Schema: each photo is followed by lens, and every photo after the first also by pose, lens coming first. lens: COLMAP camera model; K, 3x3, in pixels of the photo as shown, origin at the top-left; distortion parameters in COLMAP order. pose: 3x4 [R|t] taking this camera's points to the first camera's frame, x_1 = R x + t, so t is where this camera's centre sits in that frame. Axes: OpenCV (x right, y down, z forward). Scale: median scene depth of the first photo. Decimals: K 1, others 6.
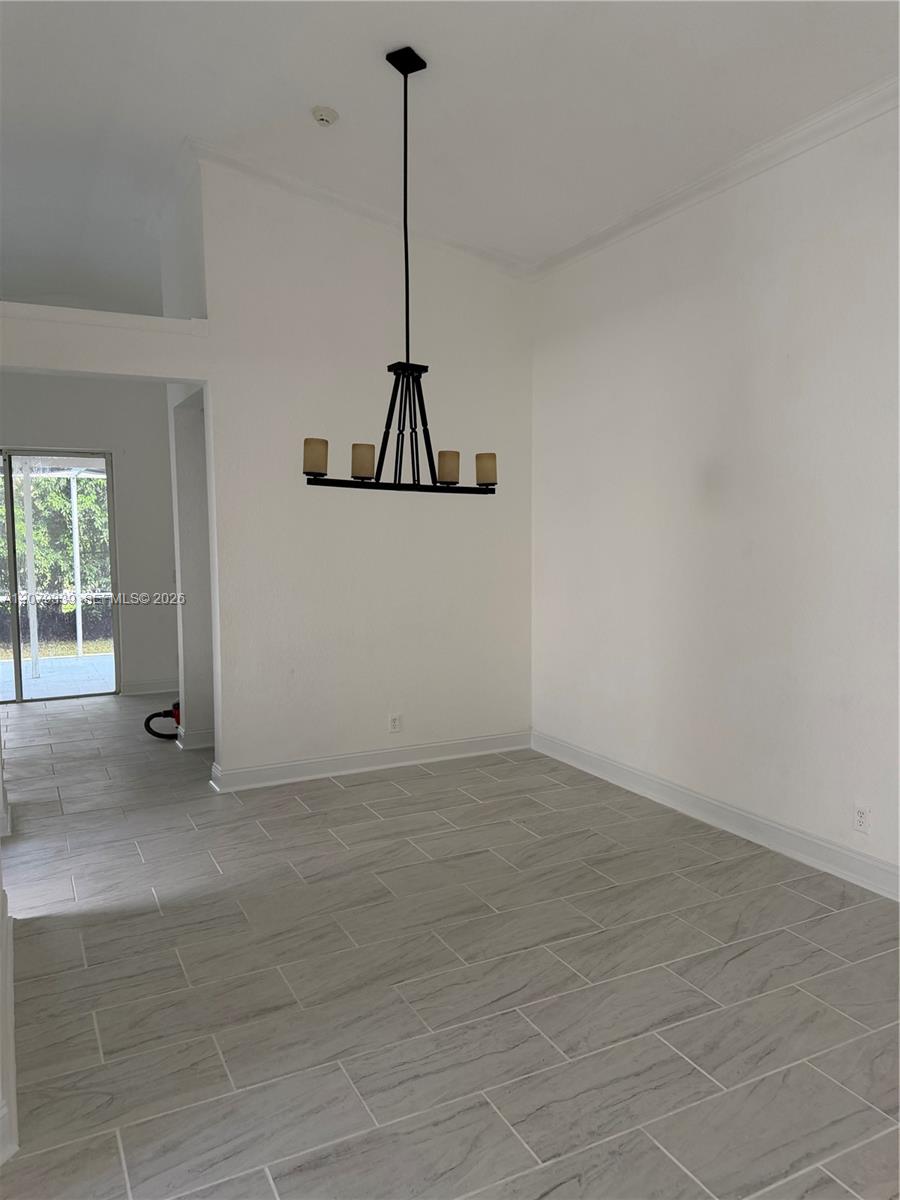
lens RADIAL K [[847.2, 0, 452.5], [0, 847.2, 605.9], [0, 0, 1]] dist [0.043113, -0.056287]
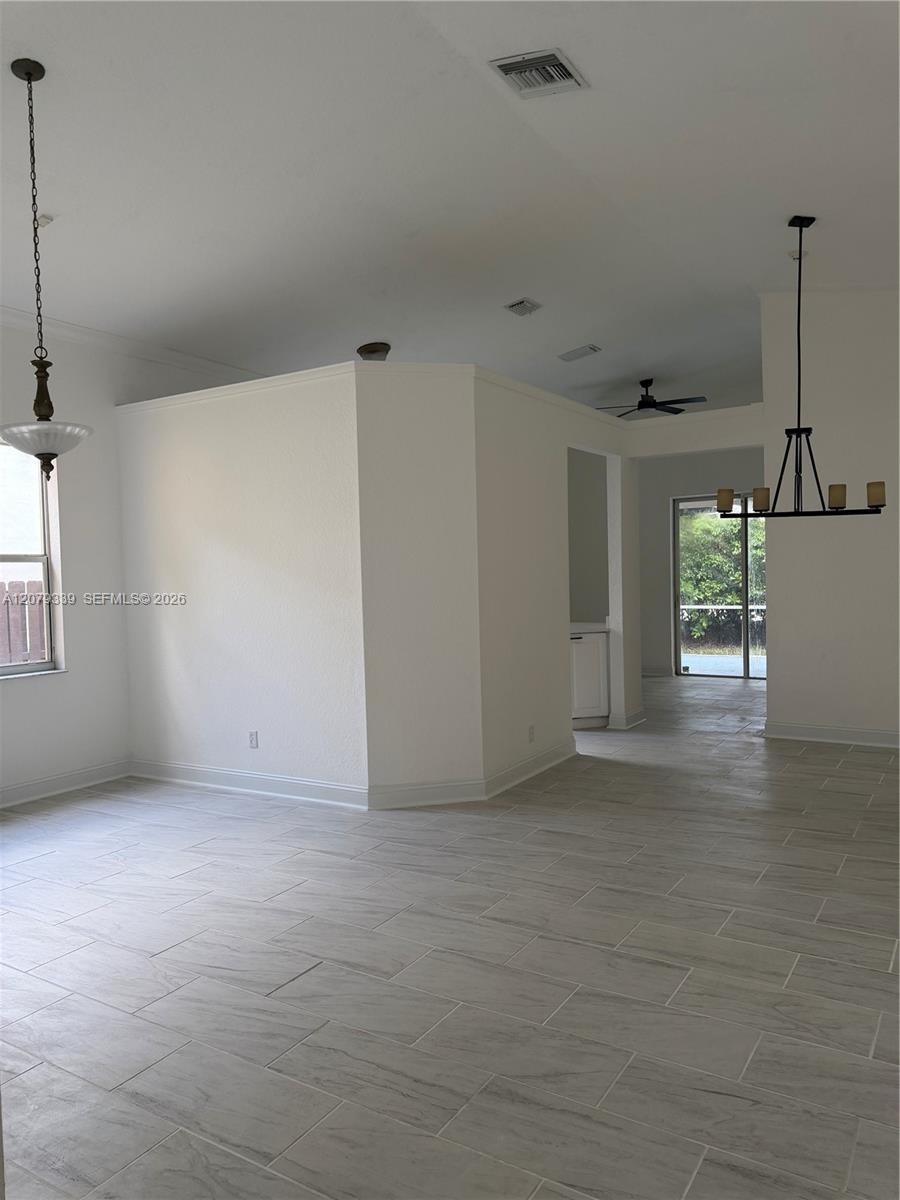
lens RADIAL K [[847.2, 0, 452.5], [0, 847.2, 605.9], [0, 0, 1]] dist [0.043113, -0.056287]
pose [[0.515028, 0.030331, -0.856636, 0.884638], [-0.053886, 0.998543, 0.002958, 0.040712], [0.855478, 0.044638, 0.515912, -0.221788]]
